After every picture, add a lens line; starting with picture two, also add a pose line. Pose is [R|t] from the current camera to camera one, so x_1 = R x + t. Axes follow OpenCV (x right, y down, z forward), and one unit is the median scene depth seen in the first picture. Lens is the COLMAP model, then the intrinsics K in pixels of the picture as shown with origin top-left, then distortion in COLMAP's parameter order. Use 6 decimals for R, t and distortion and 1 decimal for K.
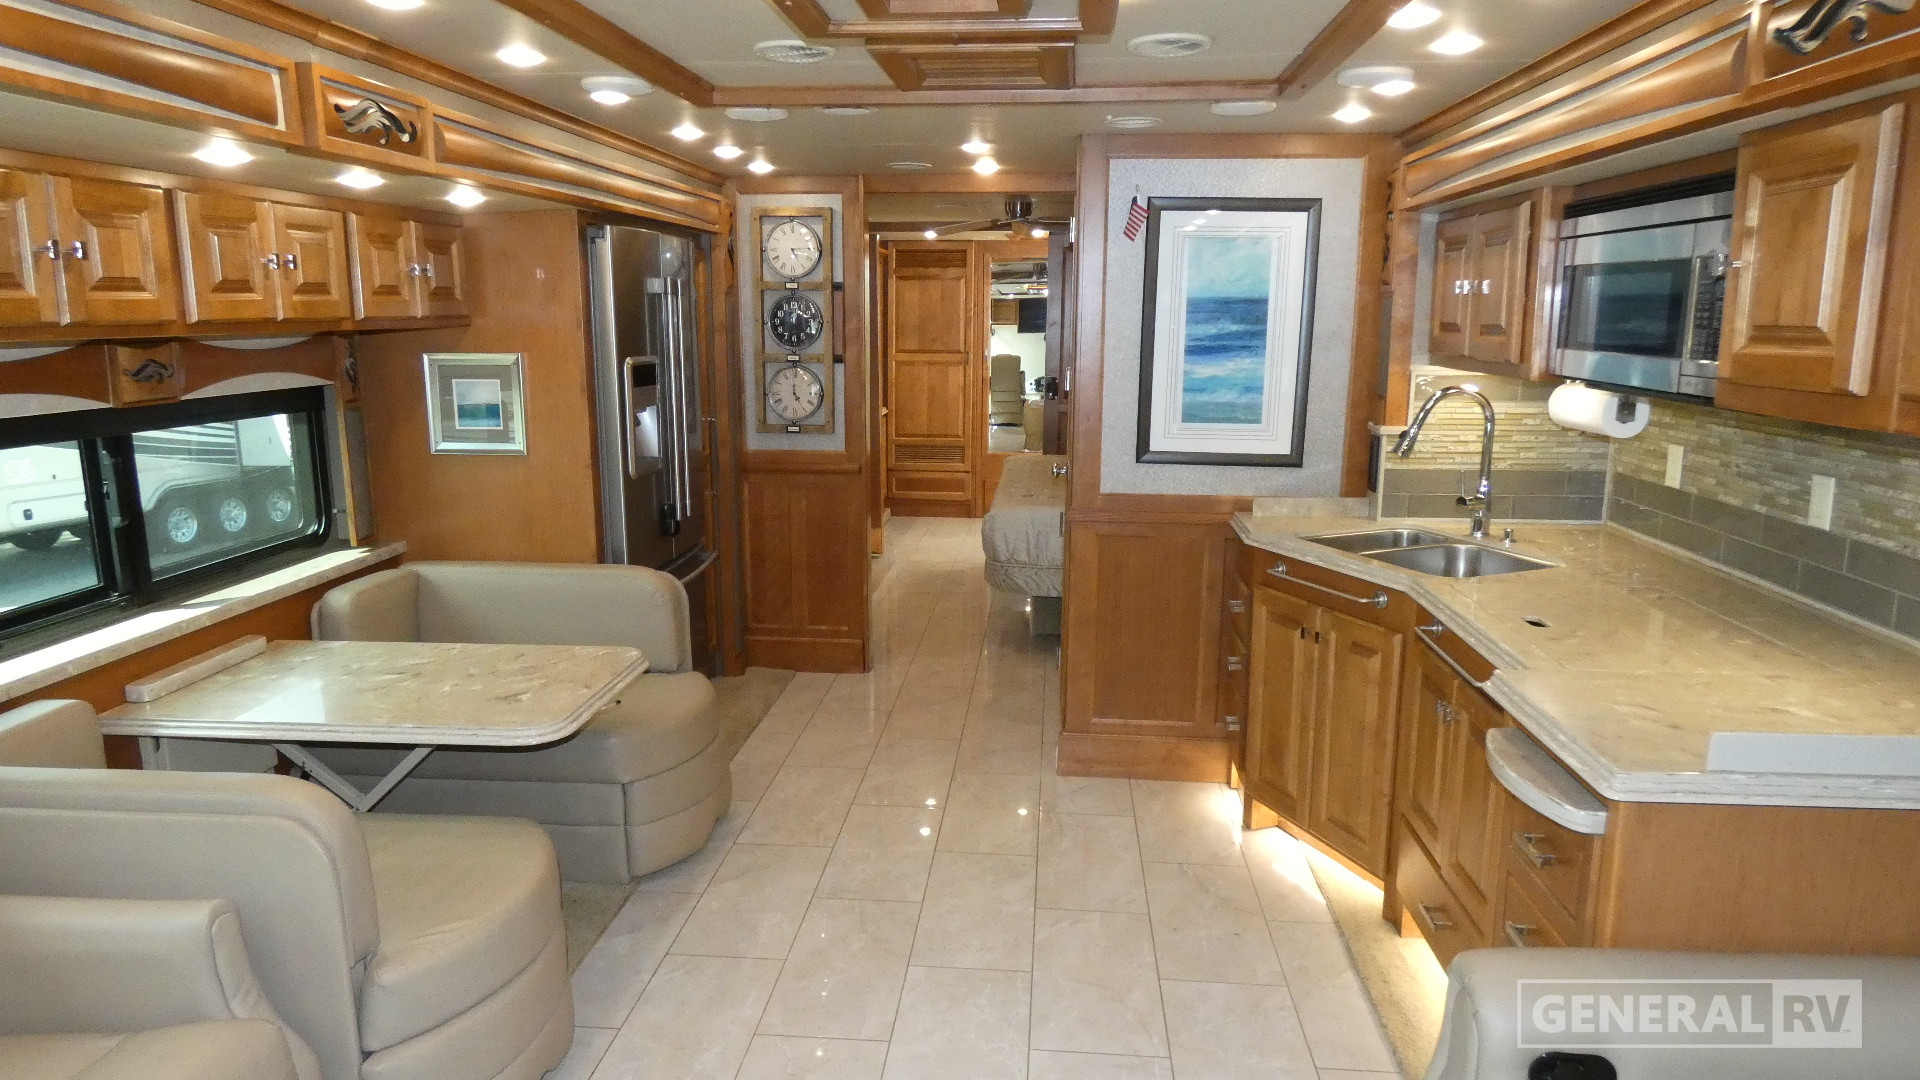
lens RADIAL K [[1148.4, 0, 964.4], [0, 1148.4, 540.5], [0, 0, 1]] dist [-0.002666, -0.001145]
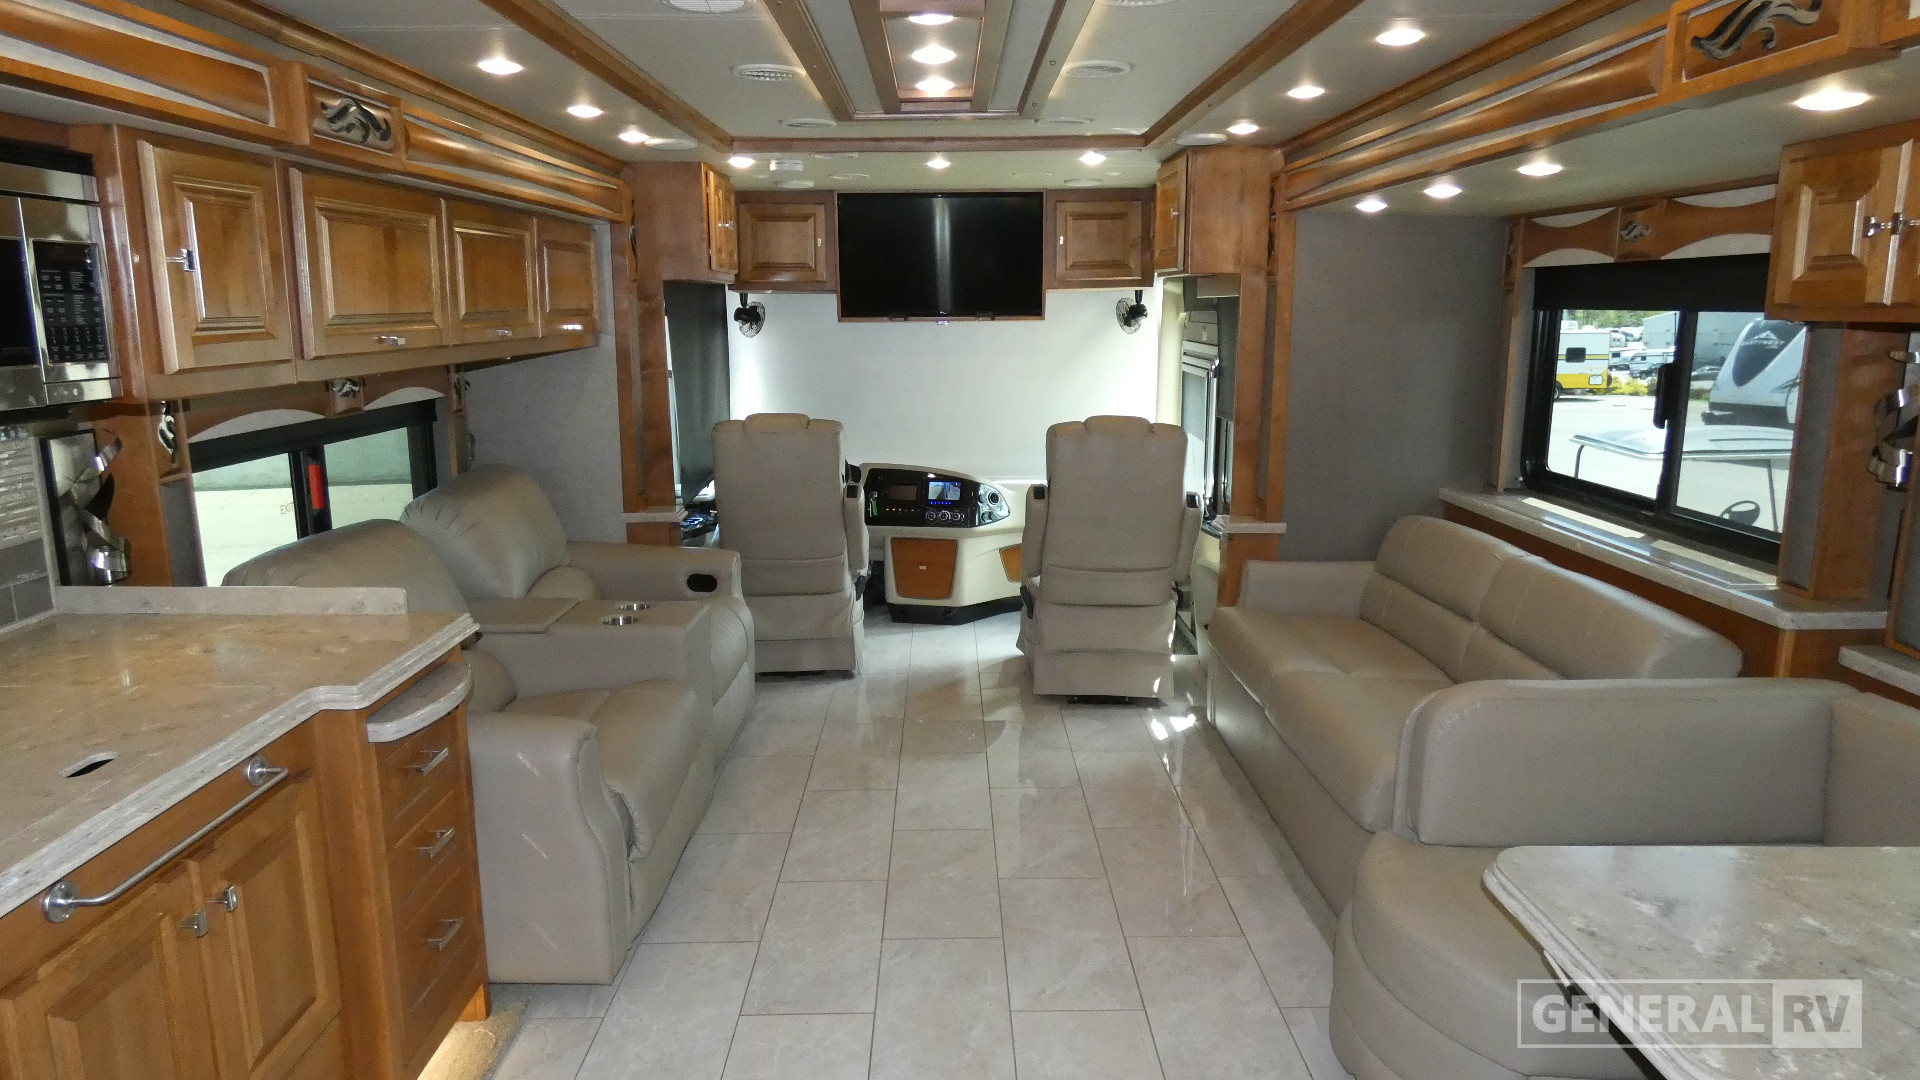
lens RADIAL K [[1148.4, 0, 964.4], [0, 1148.4, 540.5], [0, 0, 1]] dist [-0.002666, -0.001145]
pose [[-0.994788, 0.026759, -0.098386, 0.033950], [-0.013348, 0.922460, 0.385861, -0.221478], [0.101083, 0.385164, -0.917296, 1.128858]]
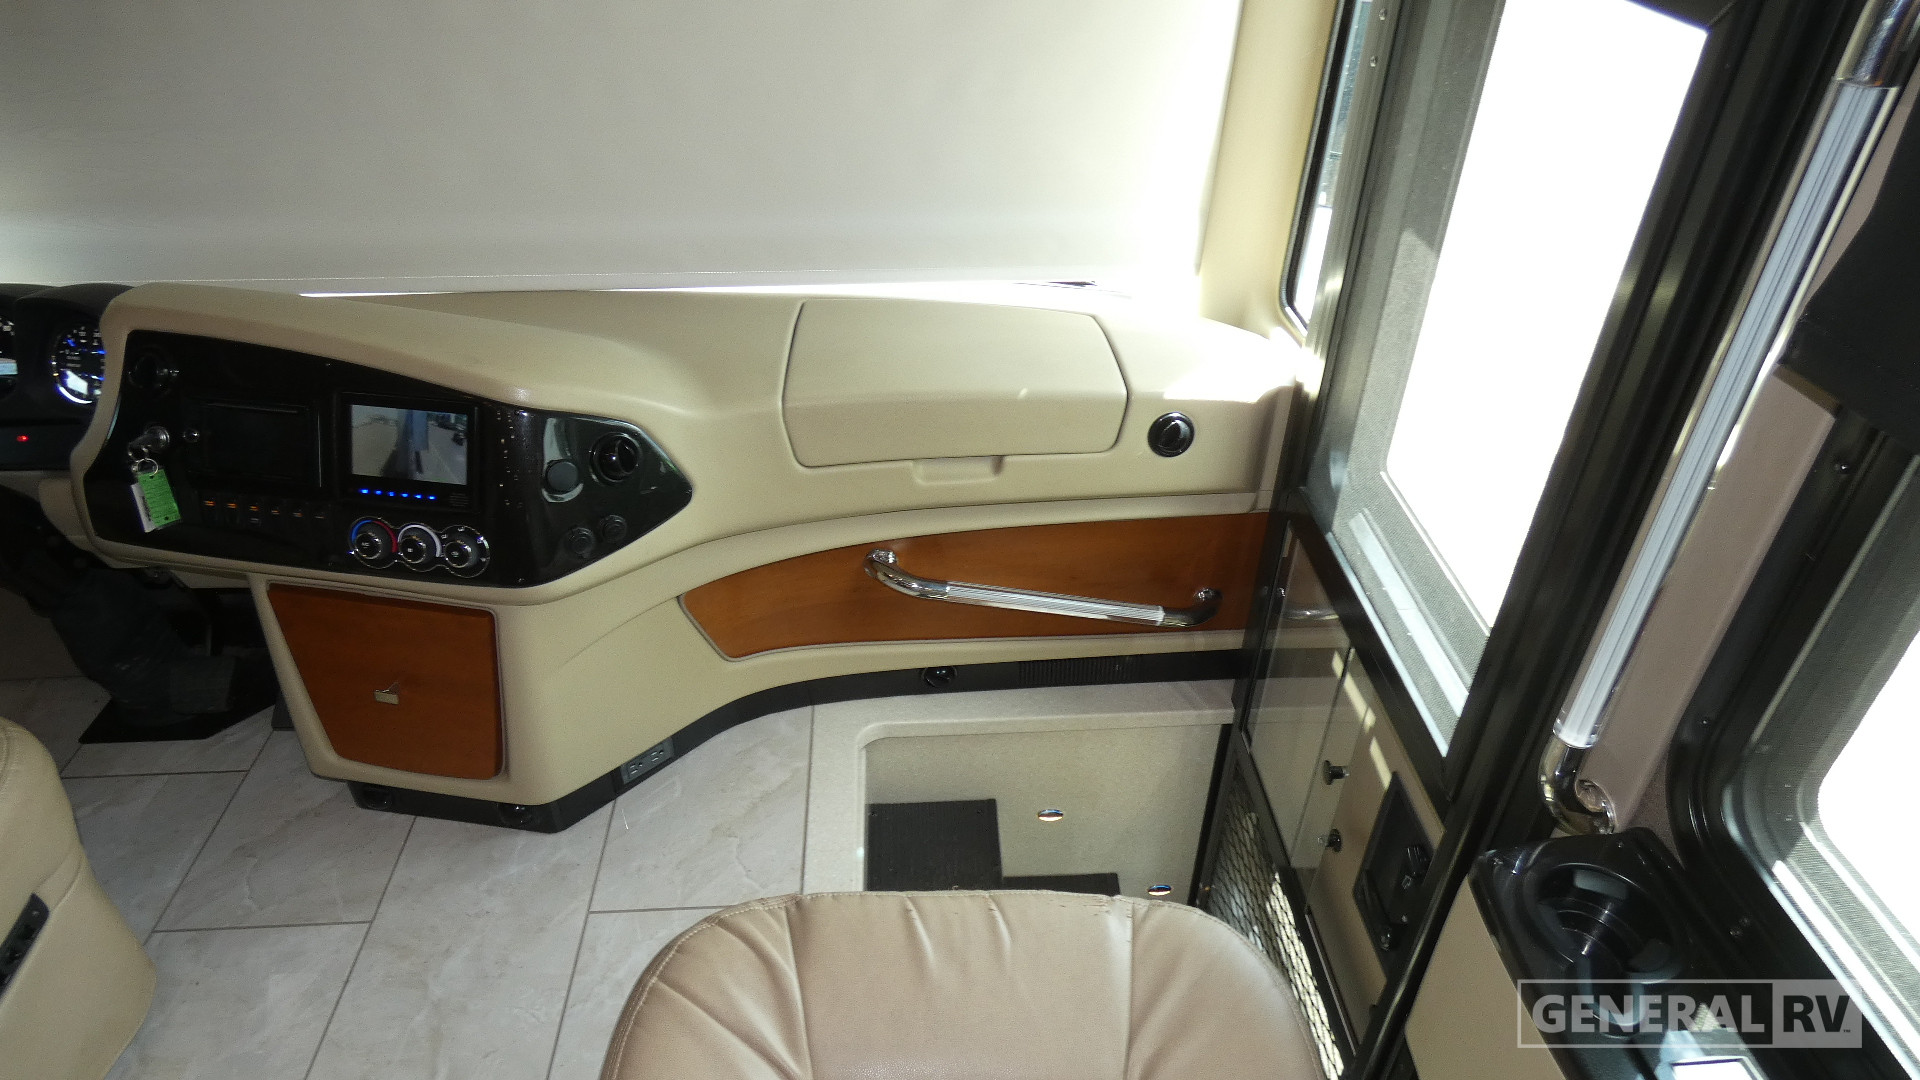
lens RADIAL K [[1138.1, 0, 954.0], [0, 1138.1, 534.2], [0, 0, 1]] dist [-0.000717, -0.001718]
pose [[-0.990351, 0.071351, -0.118803, -0.244159], [-0.036658, 0.691854, 0.721106, 0.063959], [0.133646, 0.718503, -0.682562, -0.072091]]
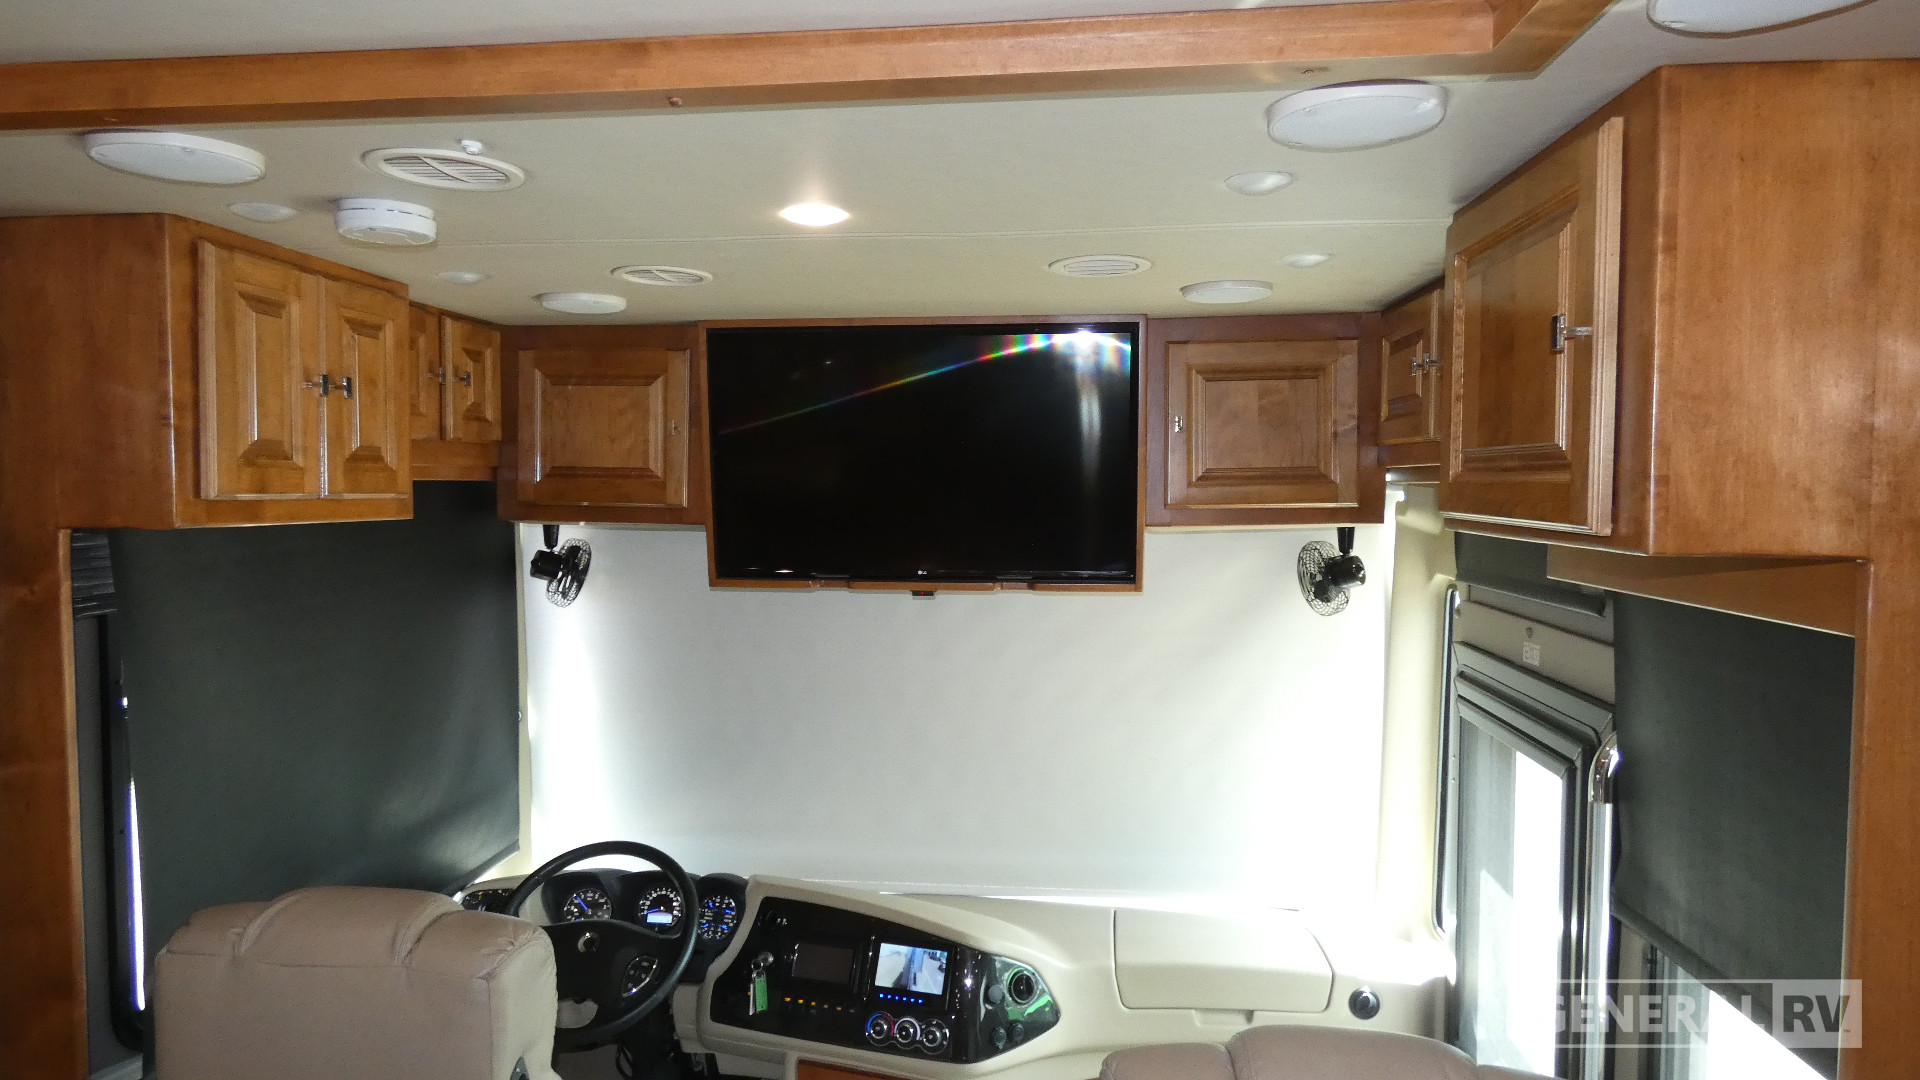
lens RADIAL K [[1145.1, 0, 962.6], [0, 1145.1, 538.6], [0, 0, 1]] dist [-0.003901, -0.001323]
pose [[-0.999742, -0.002840, 0.022536, -0.149022], [0.002637, 0.970927, 0.239360, -0.096120], [-0.022561, 0.239357, -0.970669, 0.240582]]
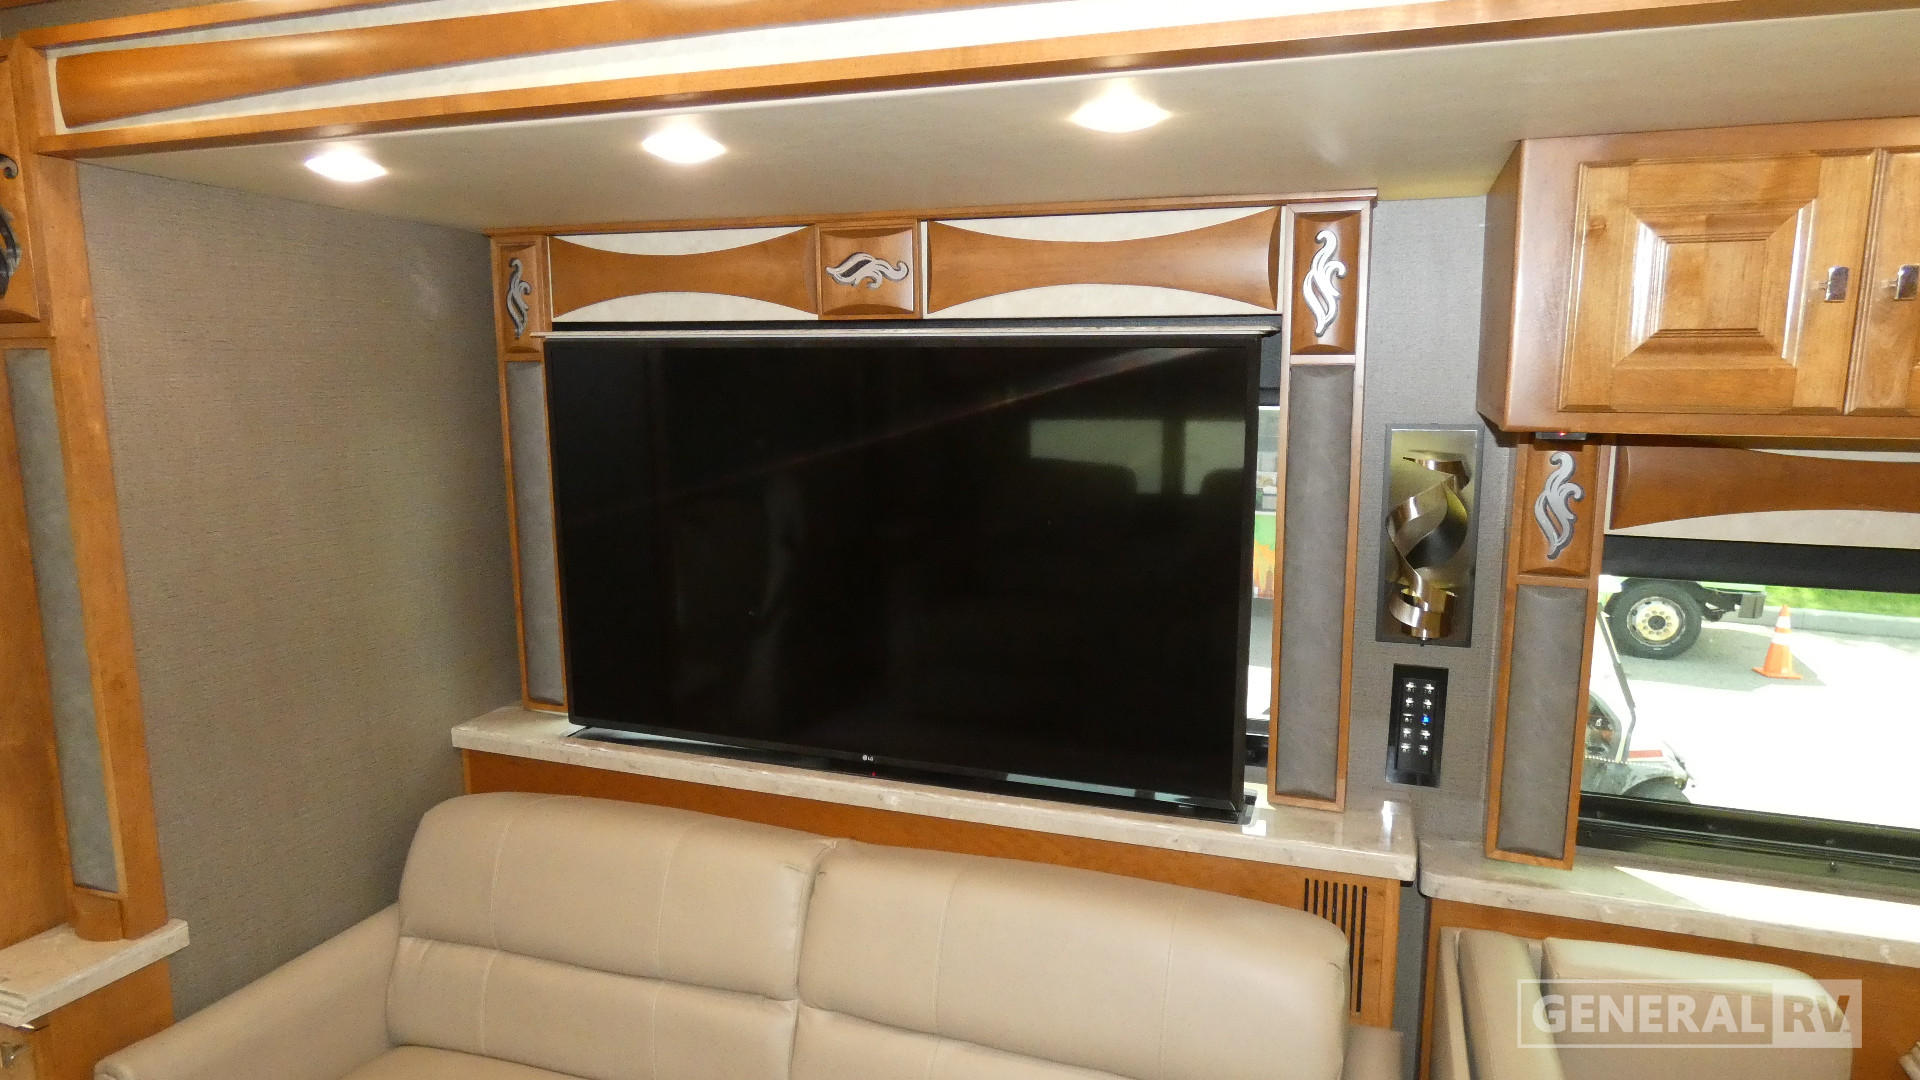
lens RADIAL K [[1145.1, 0, 962.6], [0, 1145.1, 538.6], [0, 0, 1]] dist [-0.003901, -0.001323]
pose [[-0.265114, 0.151642, -0.952218, -0.065548], [-0.184844, 0.961246, 0.204543, -0.099471], [0.946333, 0.230239, -0.226810, 0.441005]]
